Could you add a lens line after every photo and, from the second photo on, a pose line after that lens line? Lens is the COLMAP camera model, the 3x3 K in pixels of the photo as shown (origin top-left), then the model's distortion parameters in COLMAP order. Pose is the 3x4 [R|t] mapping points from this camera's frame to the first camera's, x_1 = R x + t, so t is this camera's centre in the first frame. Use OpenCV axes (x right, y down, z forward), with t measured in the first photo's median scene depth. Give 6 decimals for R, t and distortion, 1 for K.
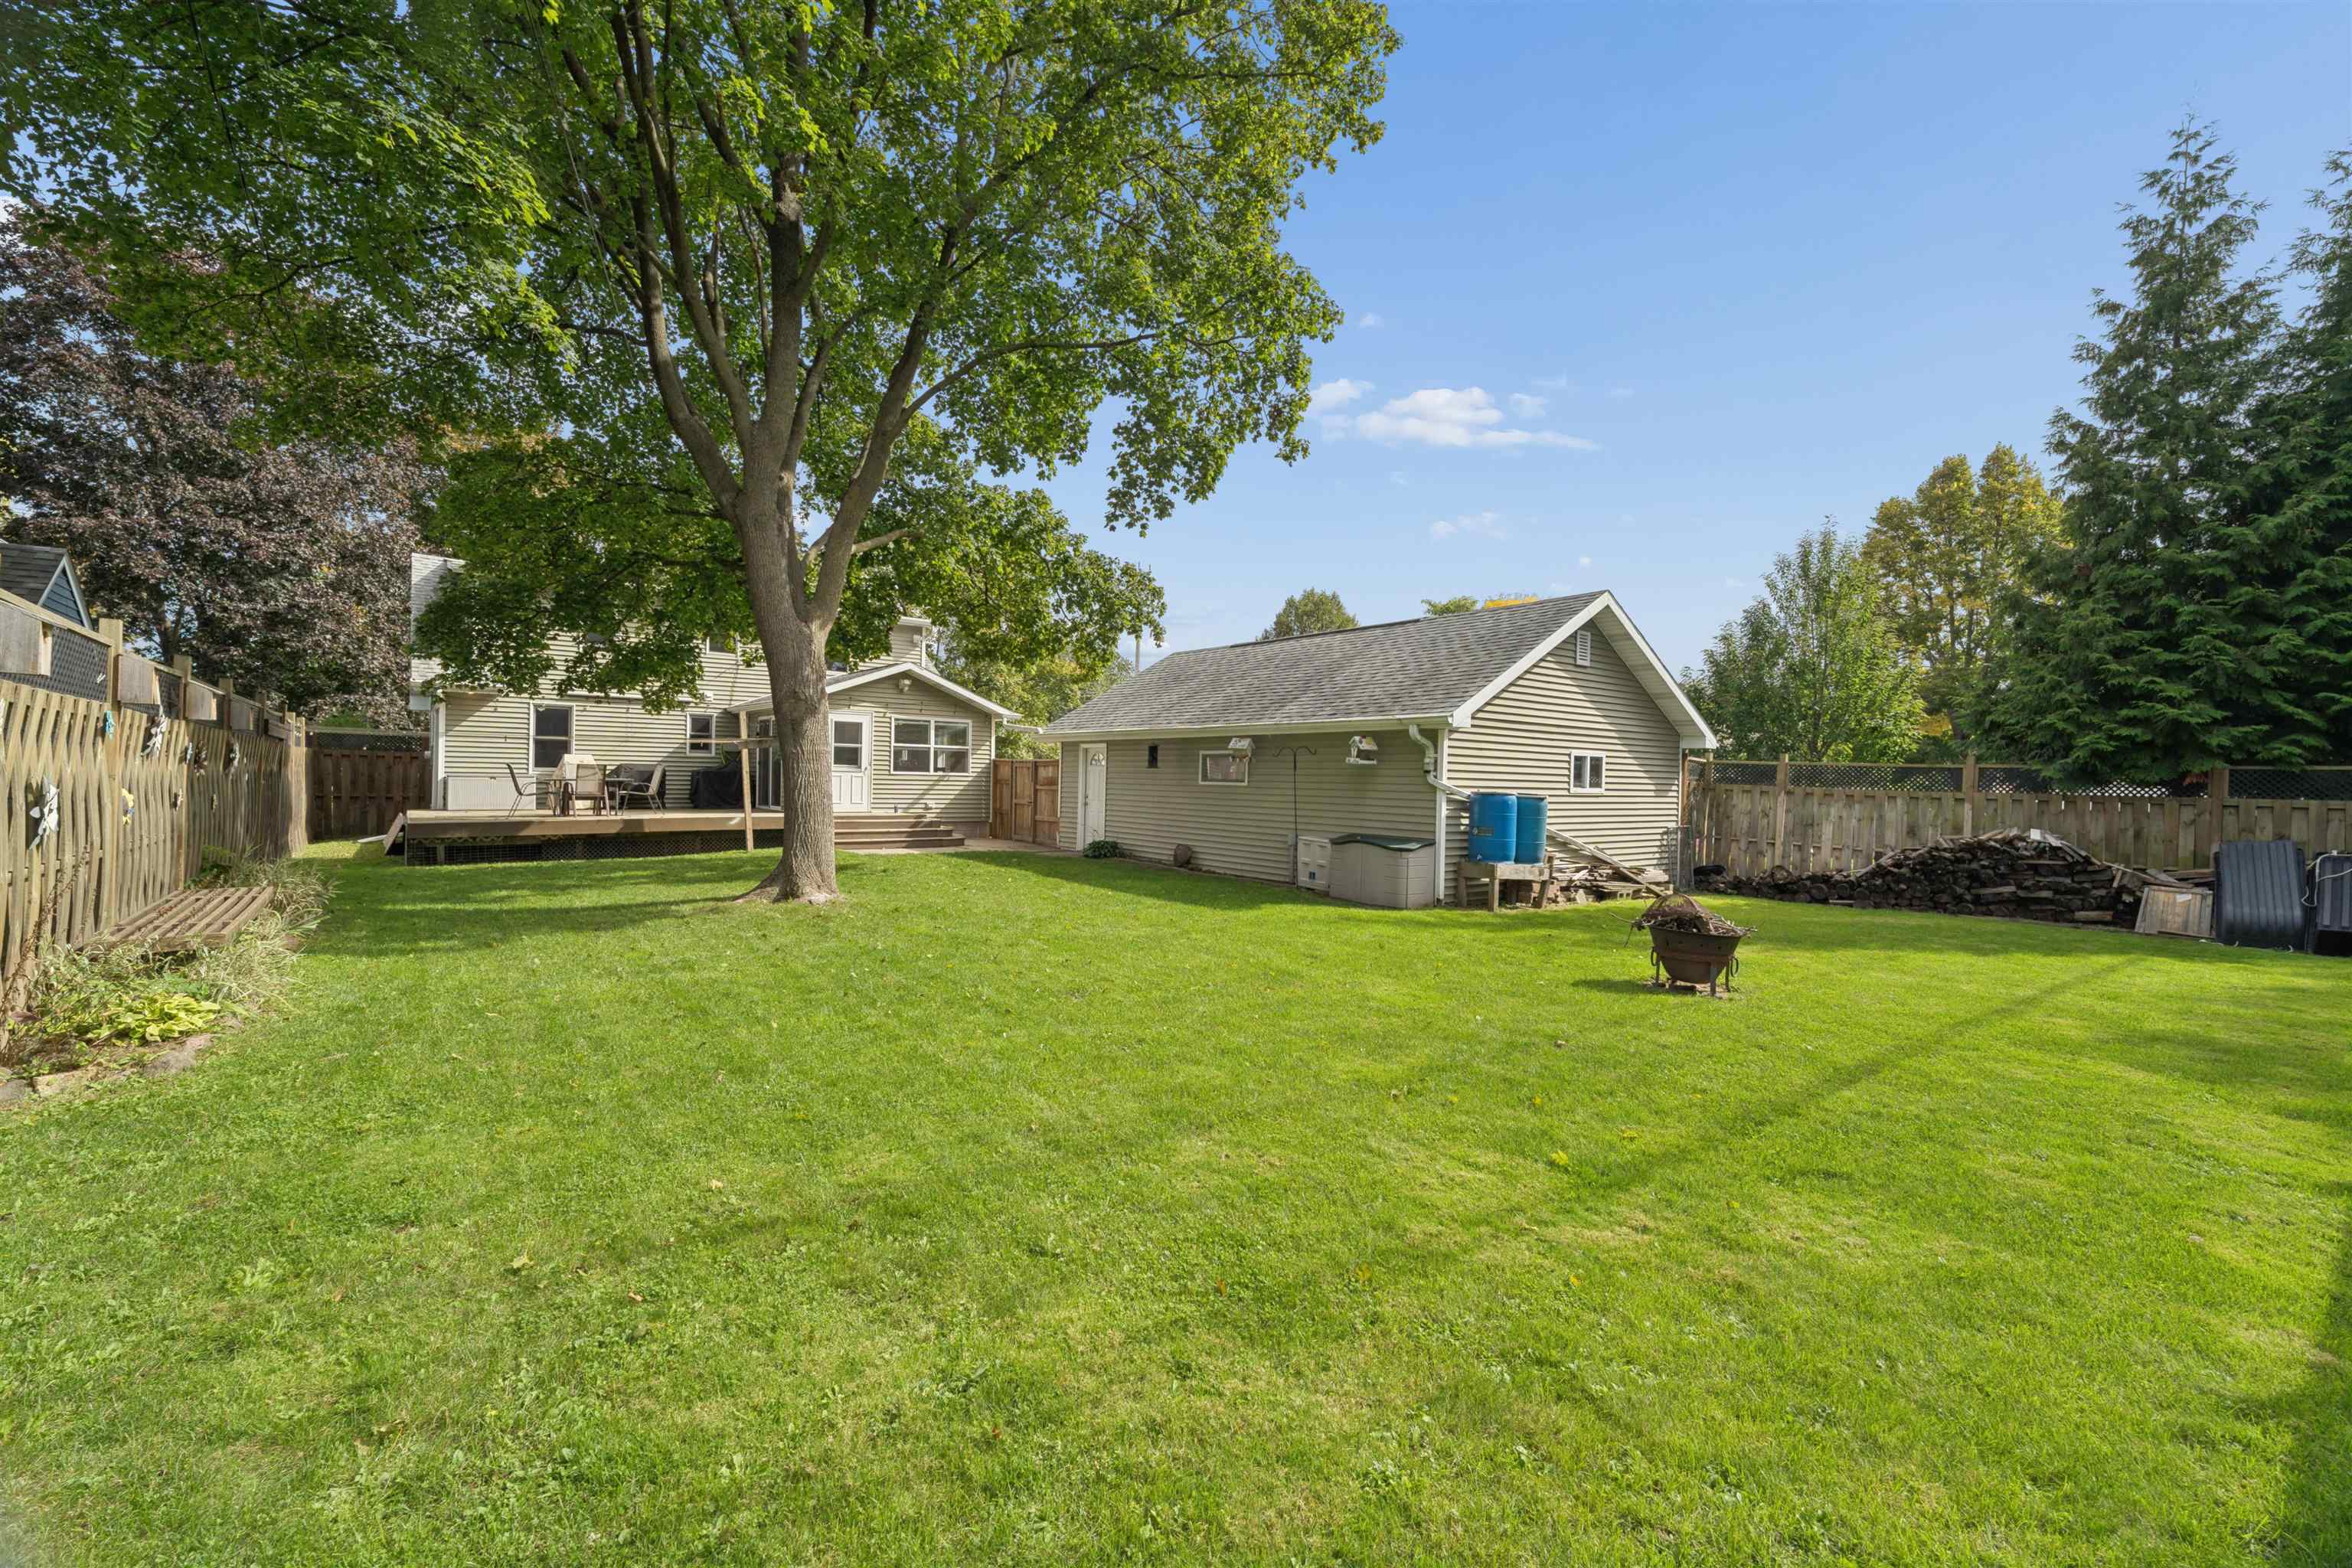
lens RADIAL K [[989.7, 0, 1163.4], [0, 989.7, 773.6], [0, 0, 1]] dist [0.000991, -0.000135]
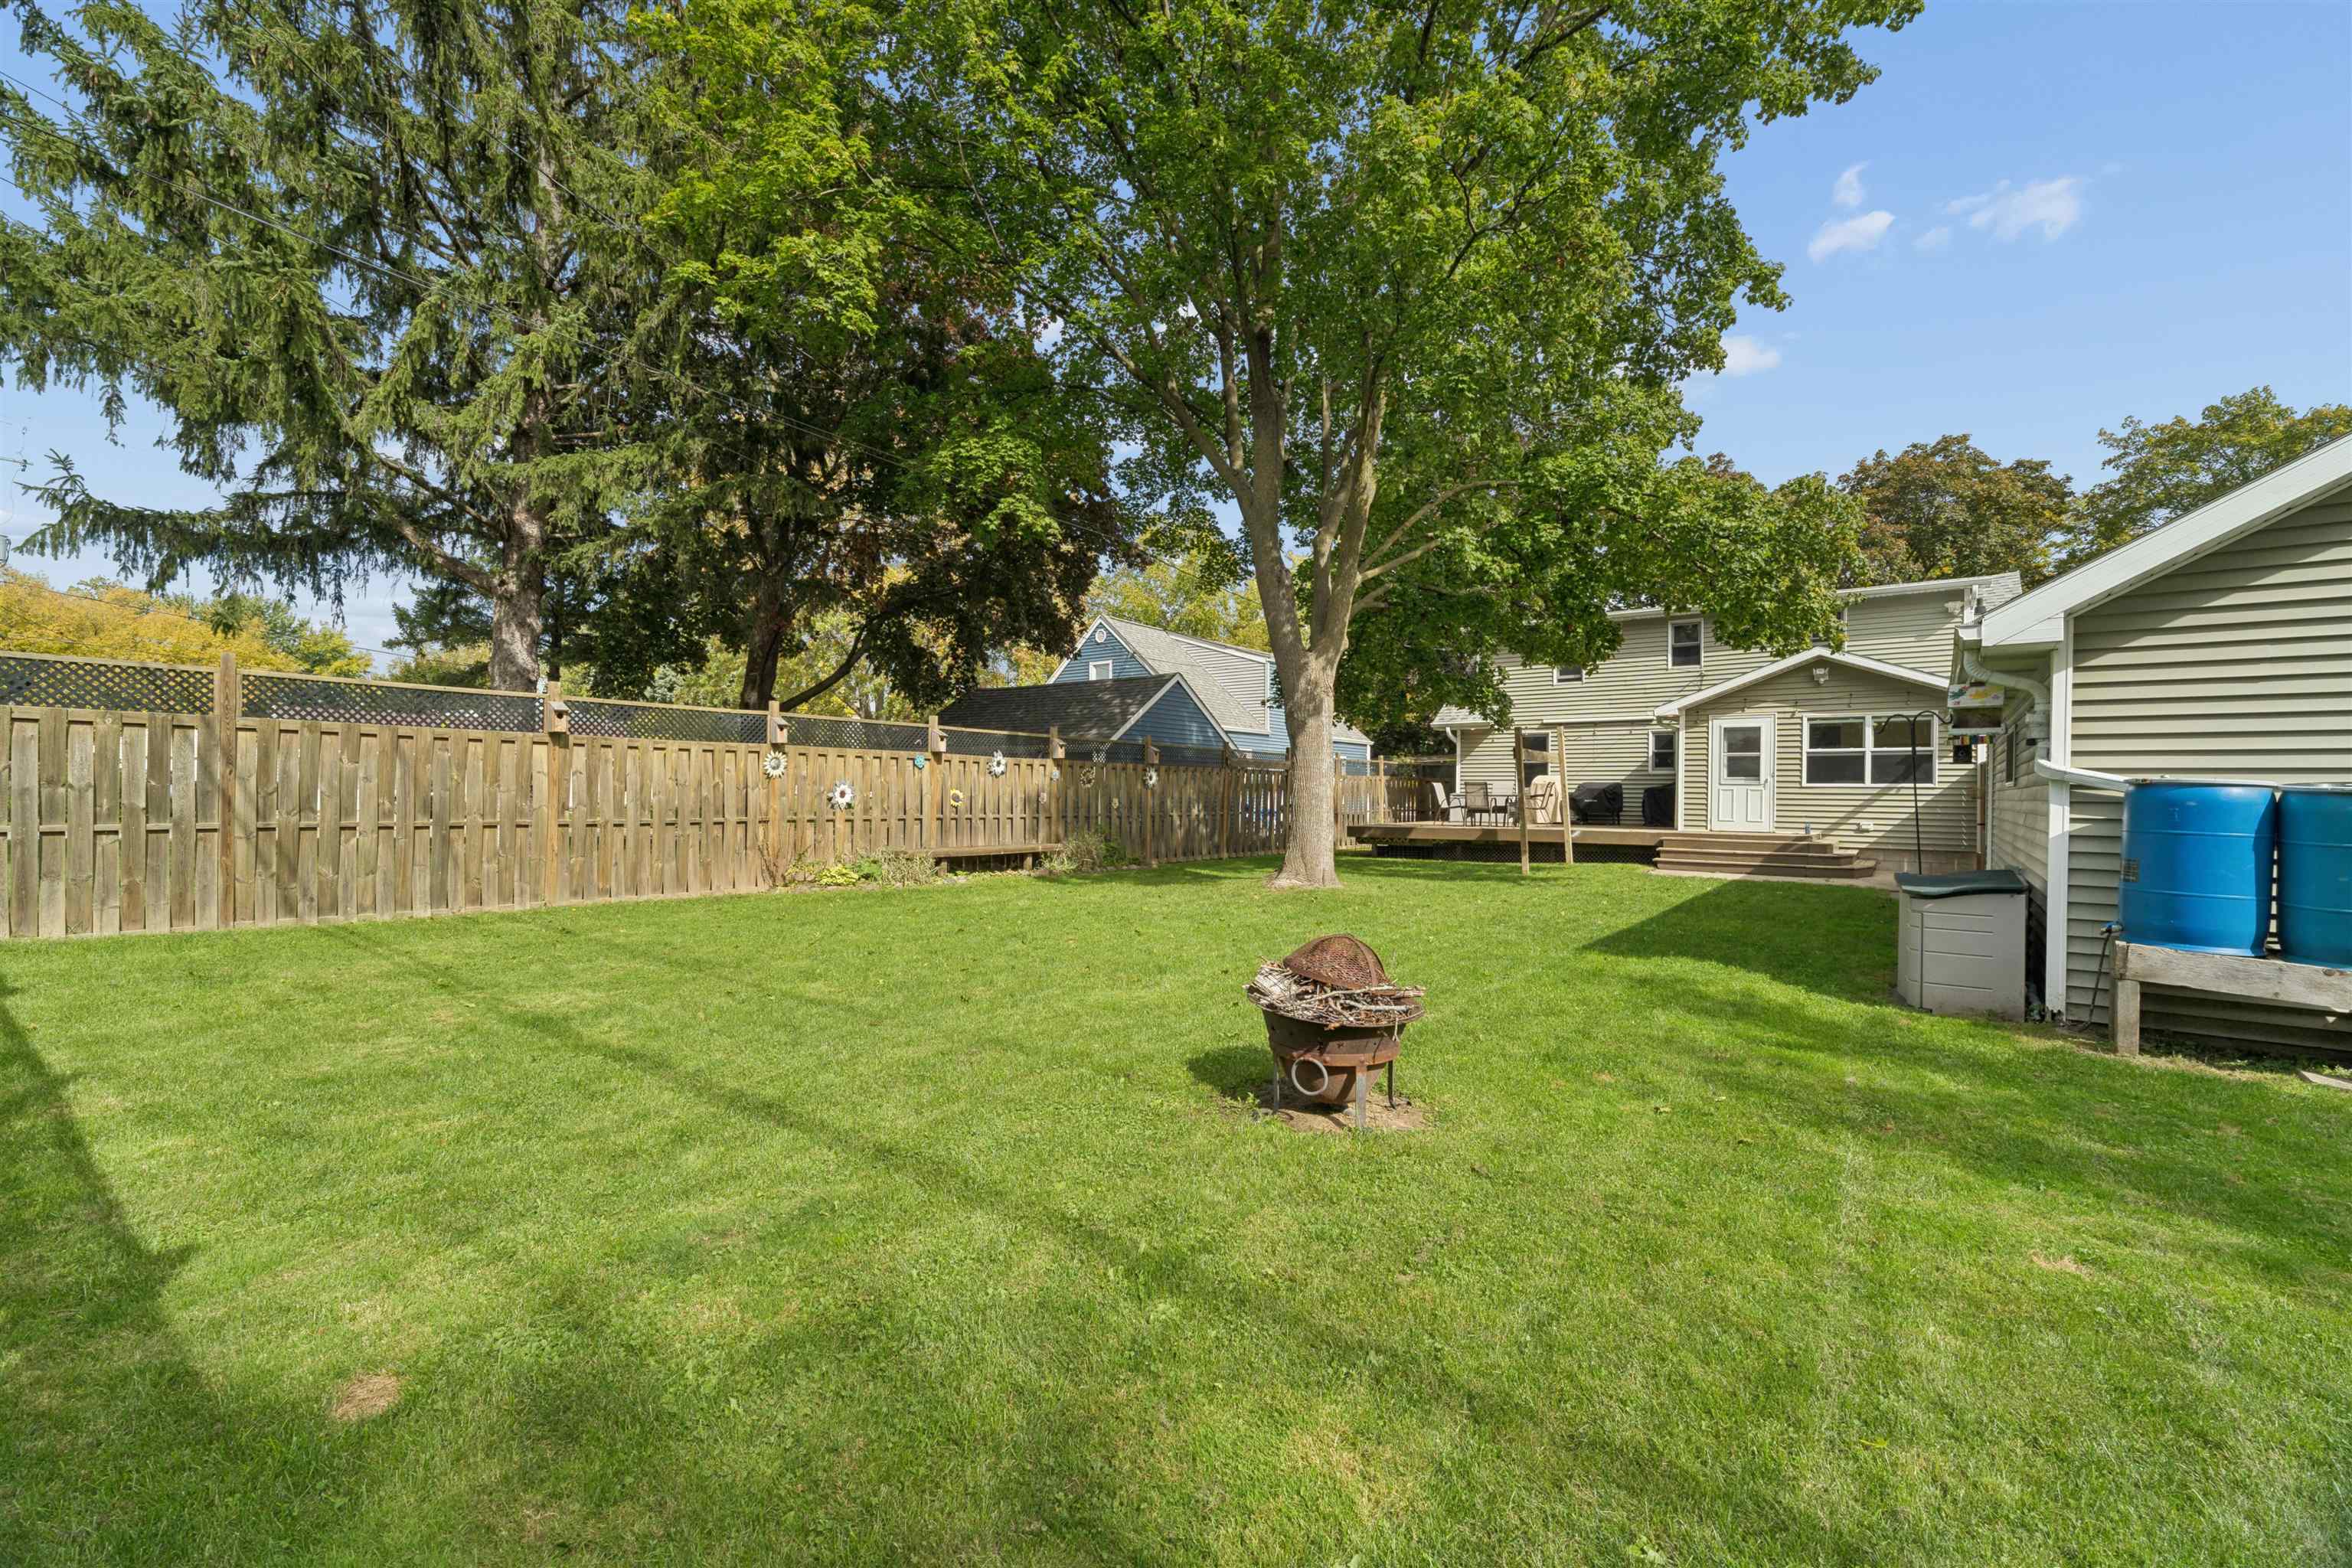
lens RADIAL K [[989.7, 0, 1163.4], [0, 989.7, 773.6], [0, 0, 1]] dist [0.000991, -0.000135]
pose [[0.239017, -0.036112, -0.970344, 0.405992], [0.002557, 0.999328, -0.036561, 0.018694], [0.971012, 0.006257, 0.238949, 0.300498]]
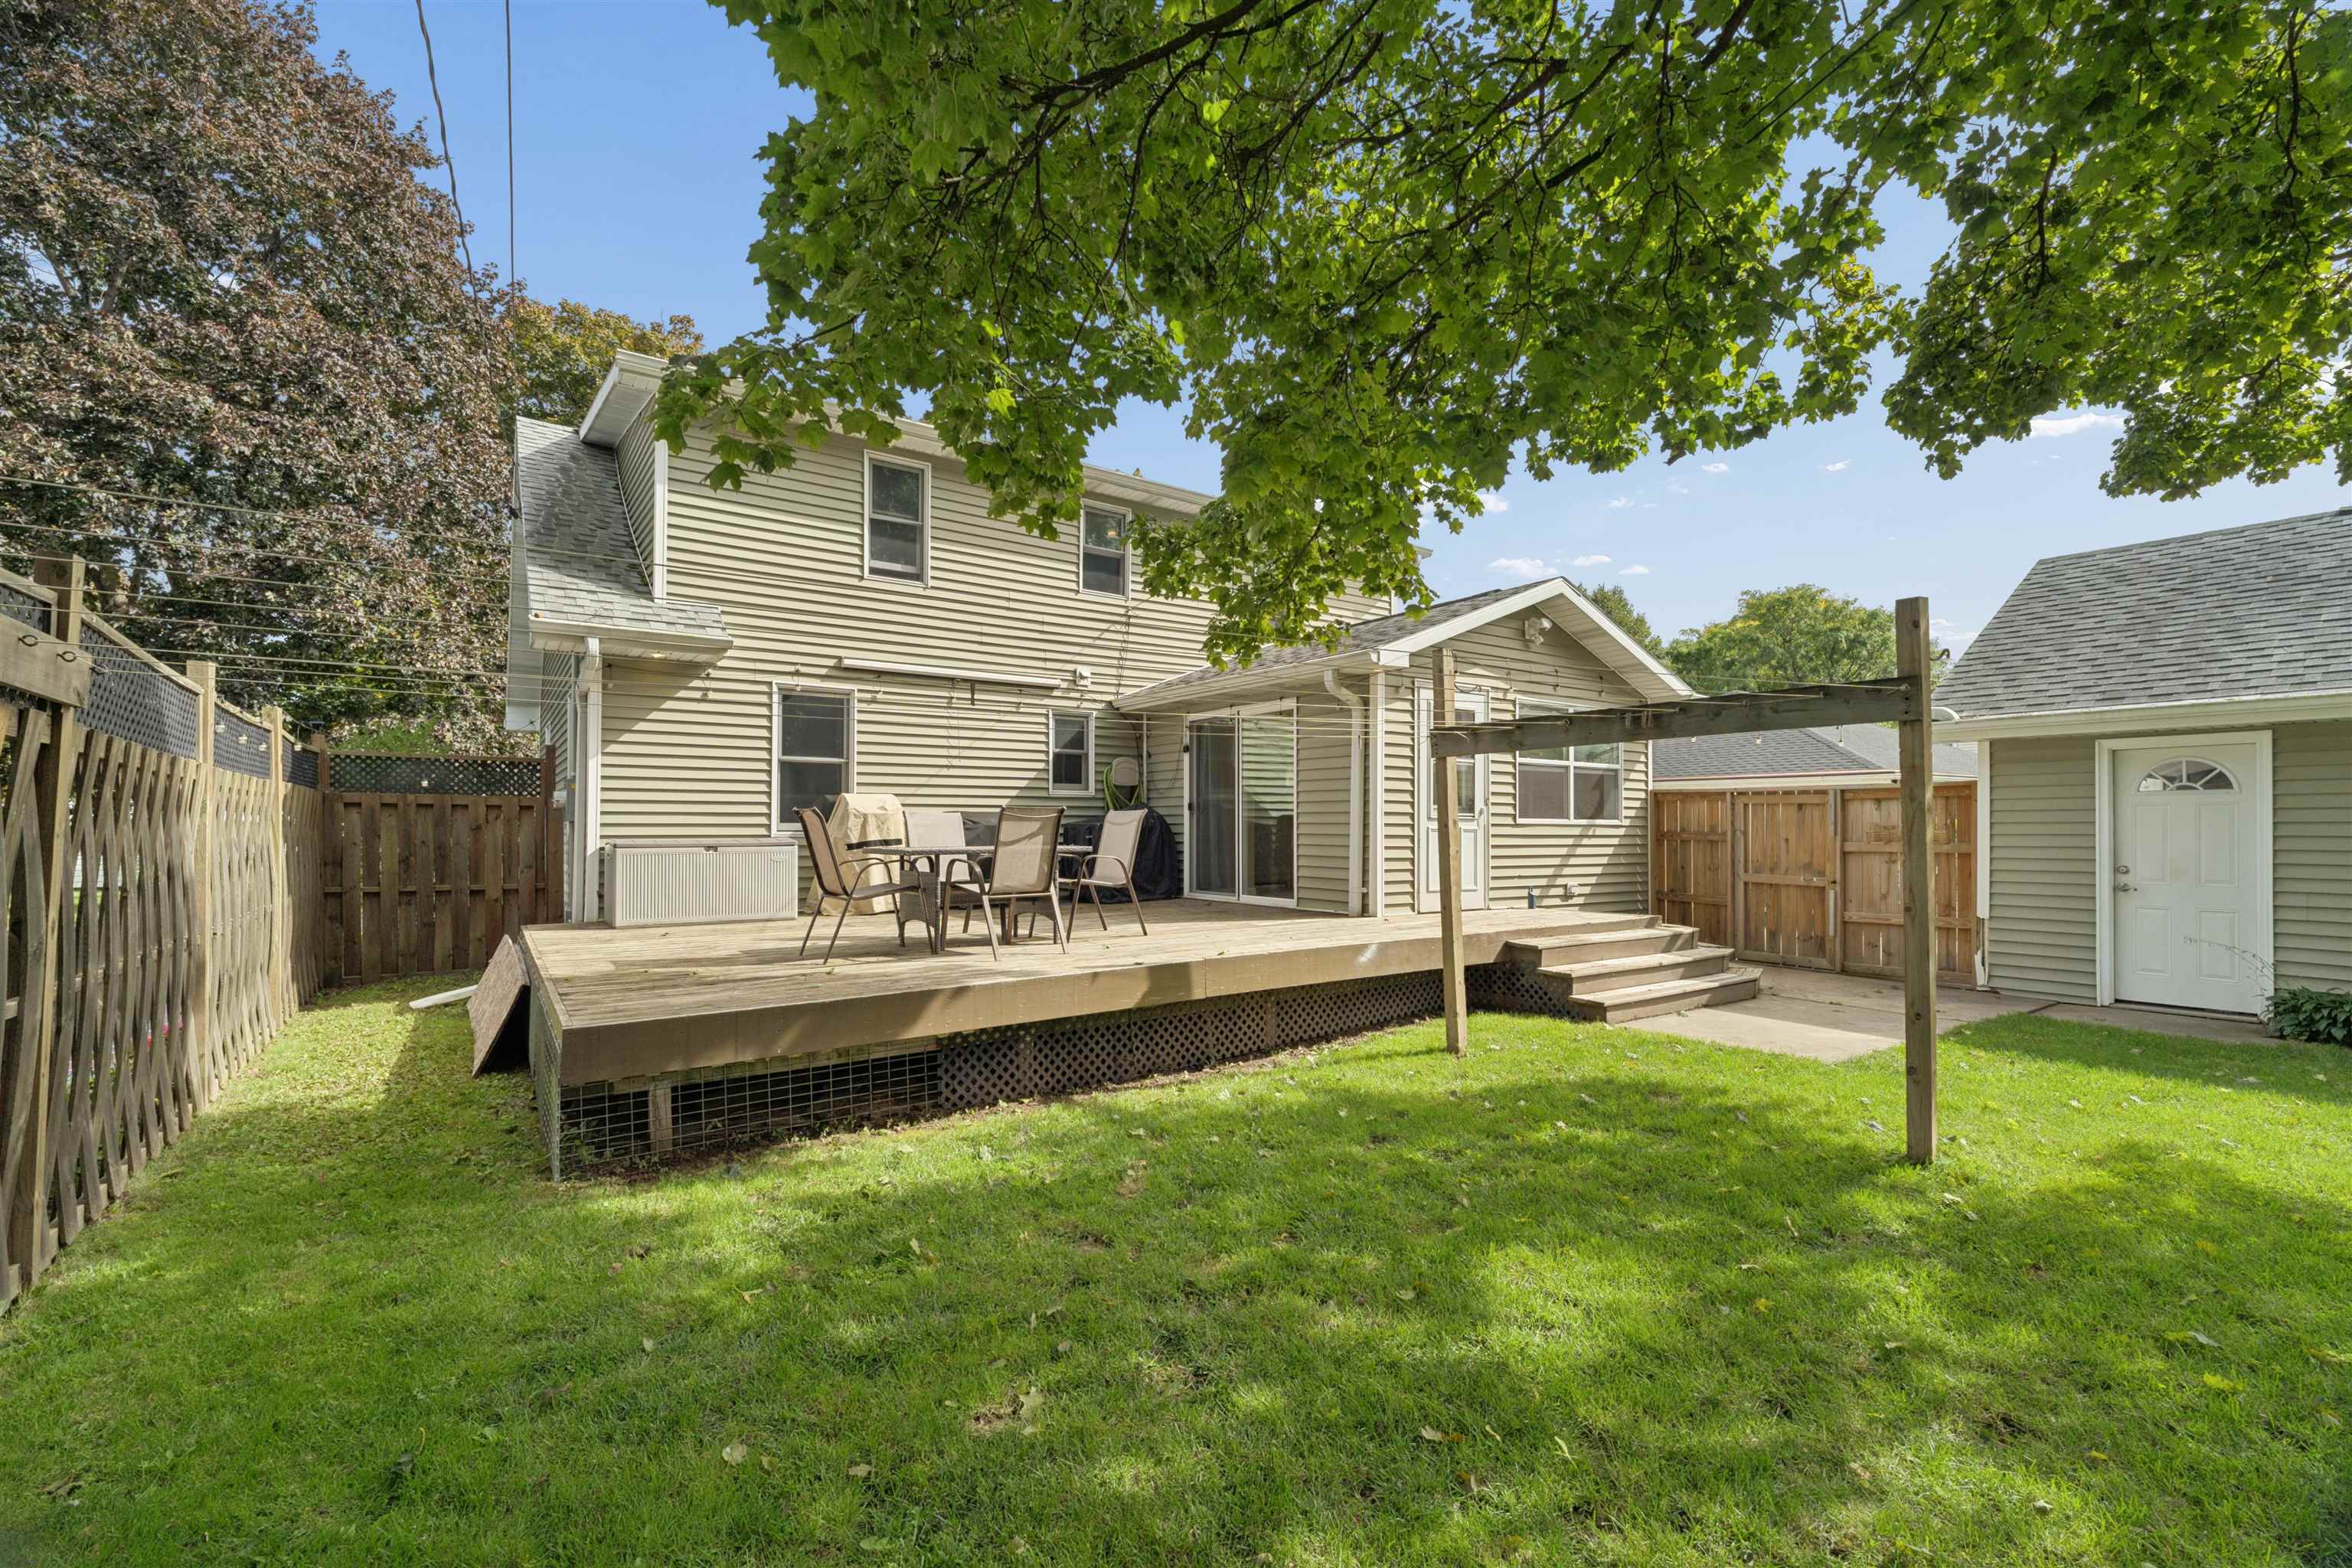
lens RADIAL K [[992.8, 0, 1146.6], [0, 992.8, 809.4], [0, 0, 1]] dist [0.000633, 0.000062]
pose [[0.997810, -0.019996, -0.063052, -0.429928], [0.018992, 0.999684, -0.016476, -0.001994], [0.063362, 0.015243, 0.997874, 0.542598]]
